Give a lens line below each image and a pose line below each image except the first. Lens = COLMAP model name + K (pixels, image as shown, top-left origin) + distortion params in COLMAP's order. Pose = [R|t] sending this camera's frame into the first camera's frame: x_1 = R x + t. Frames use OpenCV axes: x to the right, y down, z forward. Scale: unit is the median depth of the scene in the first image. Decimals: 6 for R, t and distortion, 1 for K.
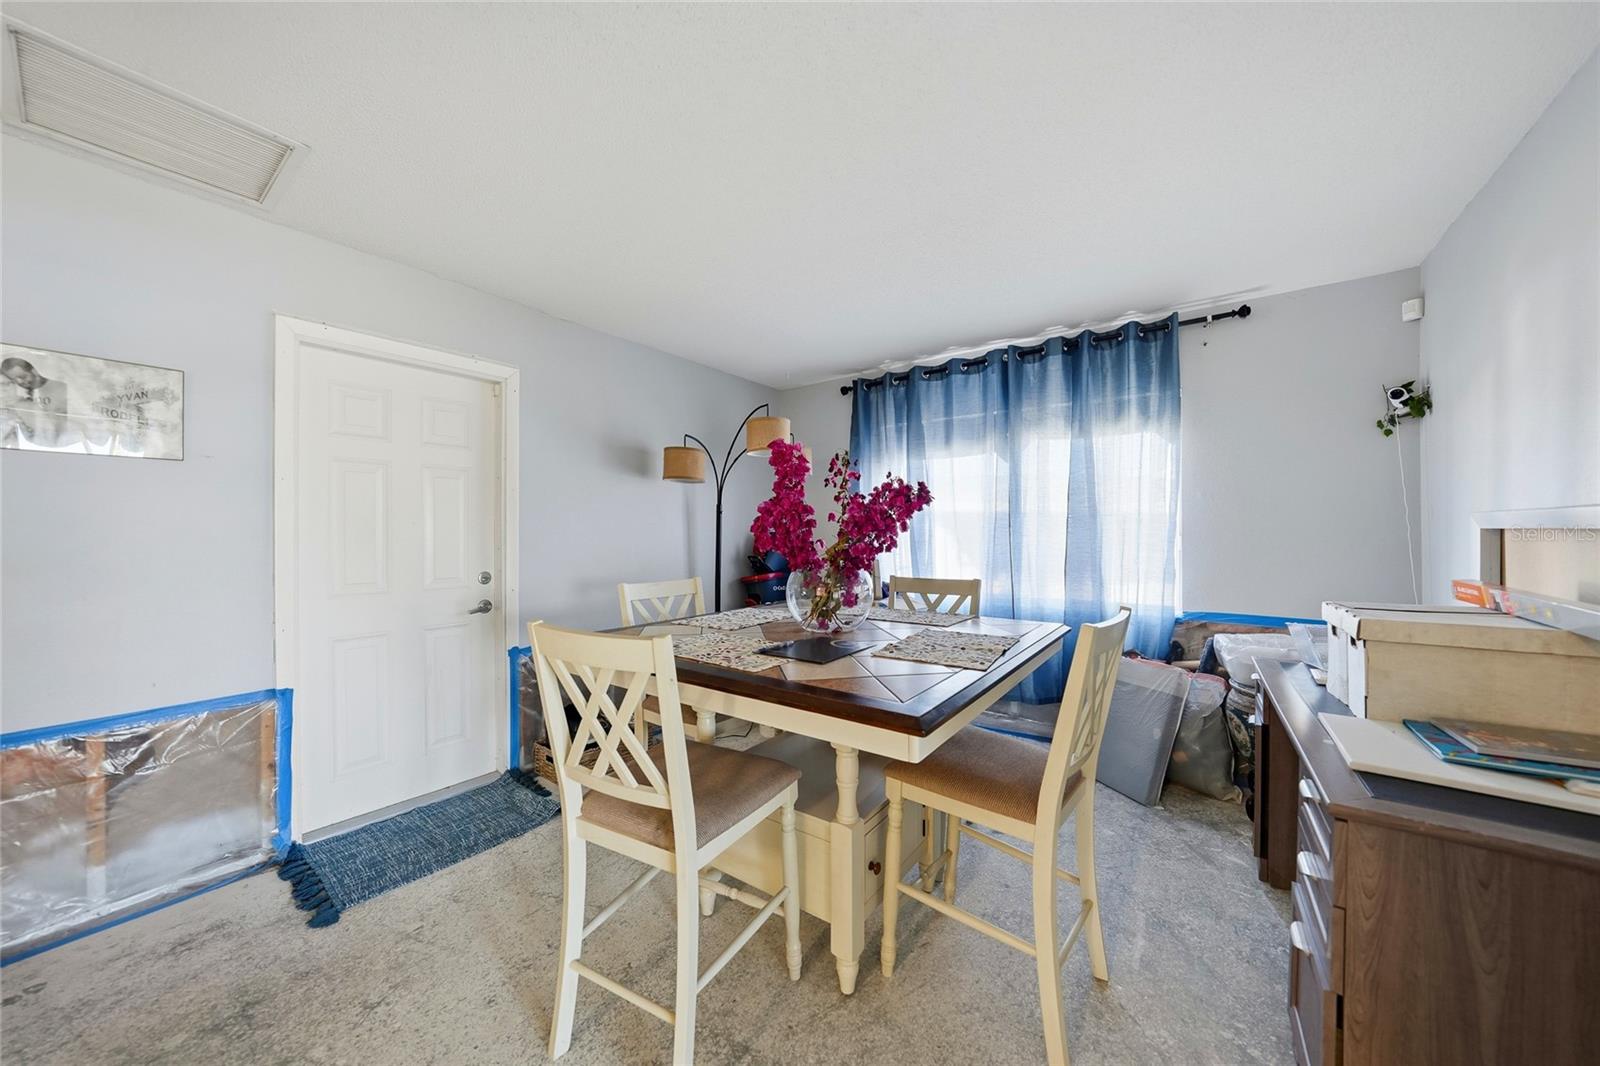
lens RADIAL K [[561.8, 0, 798.7], [0, 561.8, 526.9], [0, 0, 1]] dist [-0.026999, 0.006181]
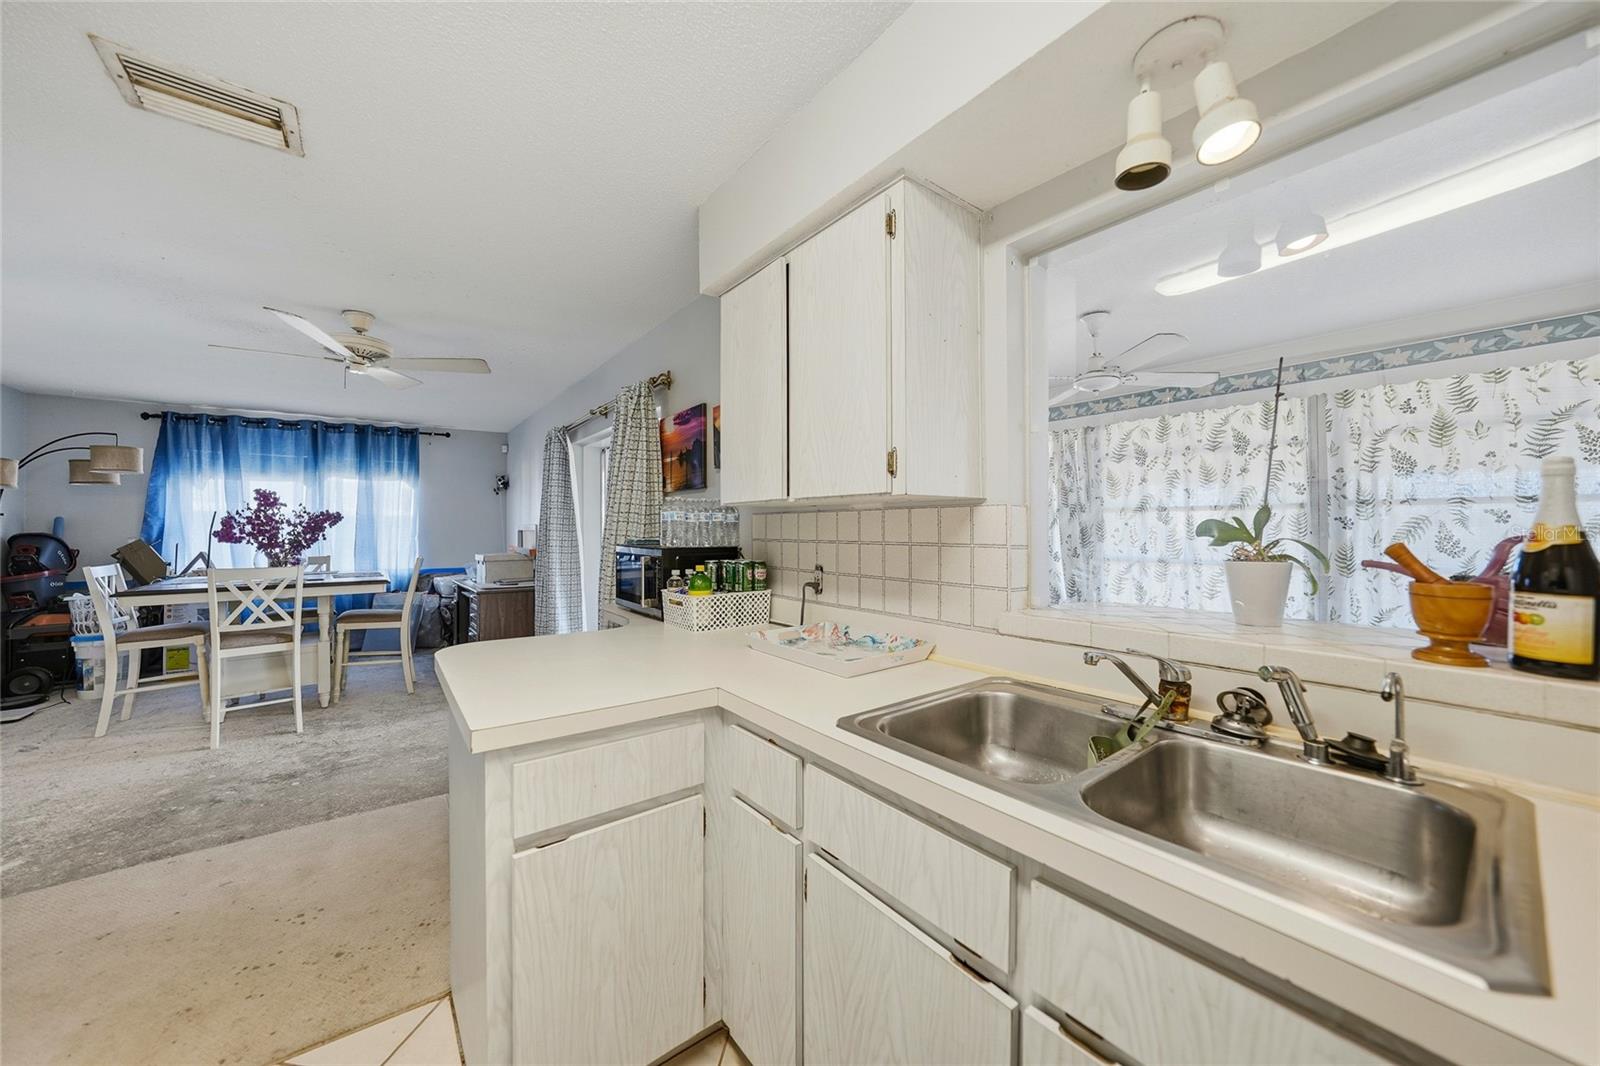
lens RADIAL K [[561.8, 0, 798.7], [0, 561.8, 526.9], [0, 0, 1]] dist [-0.026999, 0.006181]
pose [[0.282733, 0.004391, 0.959189, -0.887908], [-0.005004, 0.999983, -0.003103, -0.009029], [-0.959186, -0.003923, 0.282750, -0.940251]]
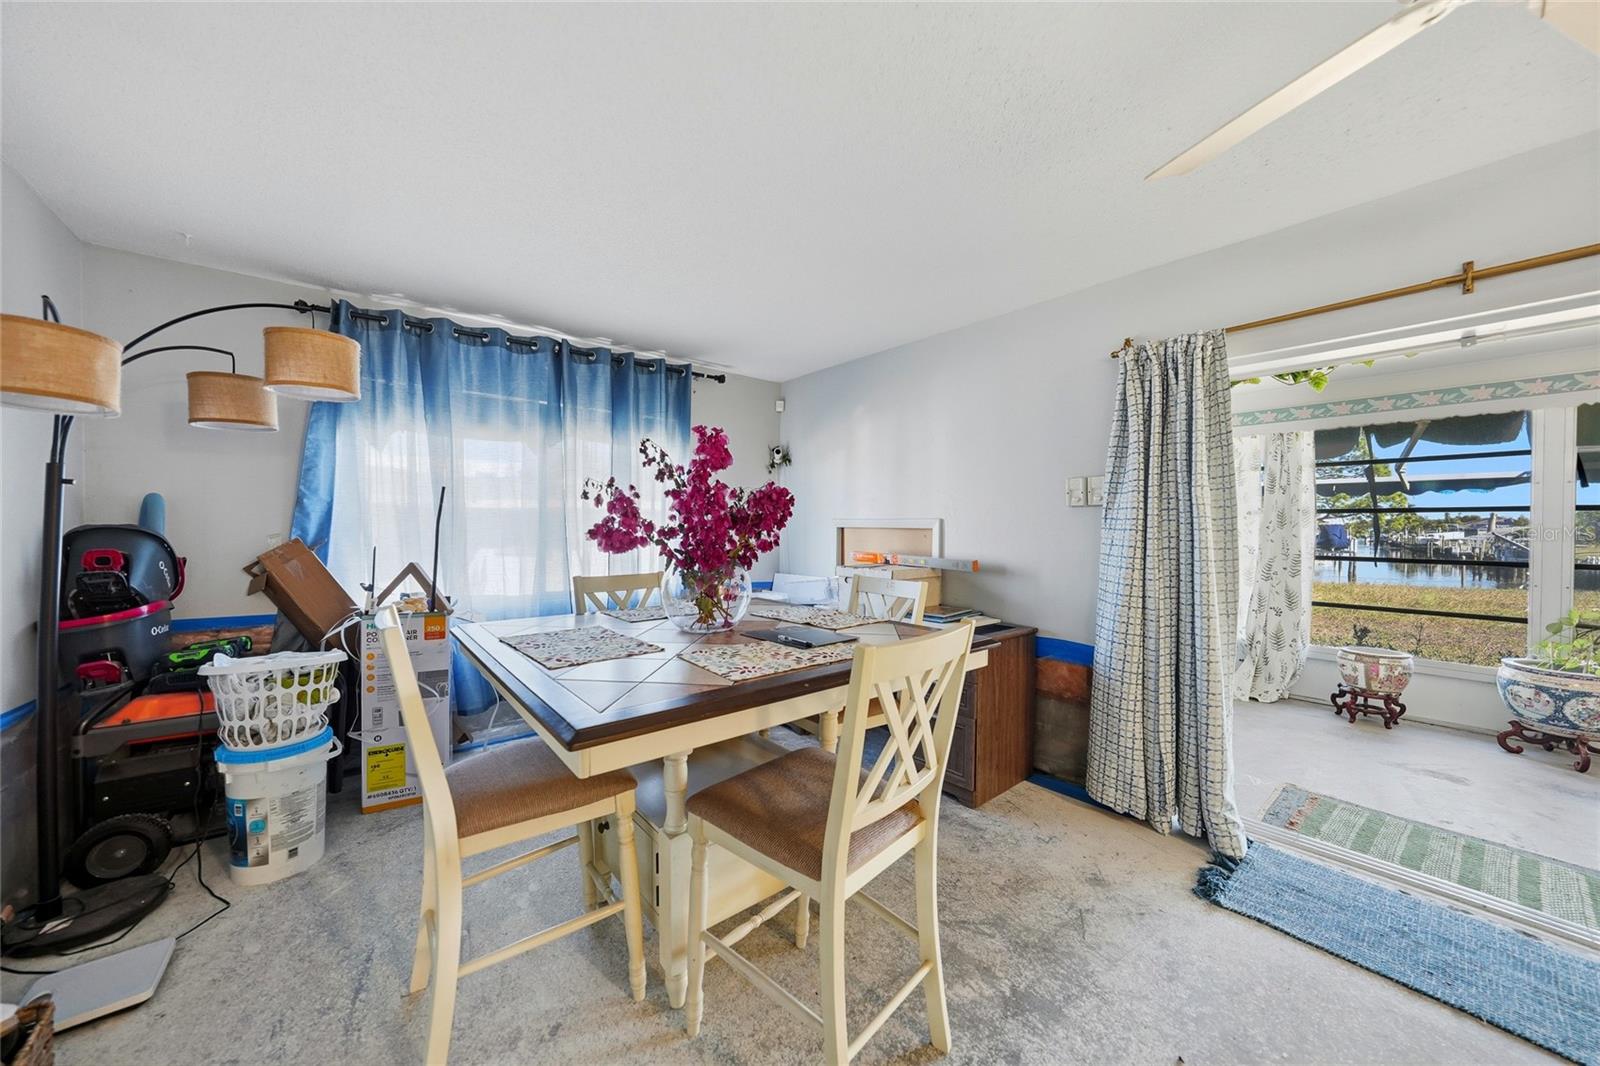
lens RADIAL K [[555.9, 0, 797.8], [0, 555.9, 539.1], [0, 0, 1]] dist [-0.027478, 0.006425]
pose [[0.244579, -0.016719, 0.969485, -0.530108], [-0.016160, 0.999642, 0.021316, 0.002352], [-0.969495, -0.020881, 0.244221, 0.390251]]
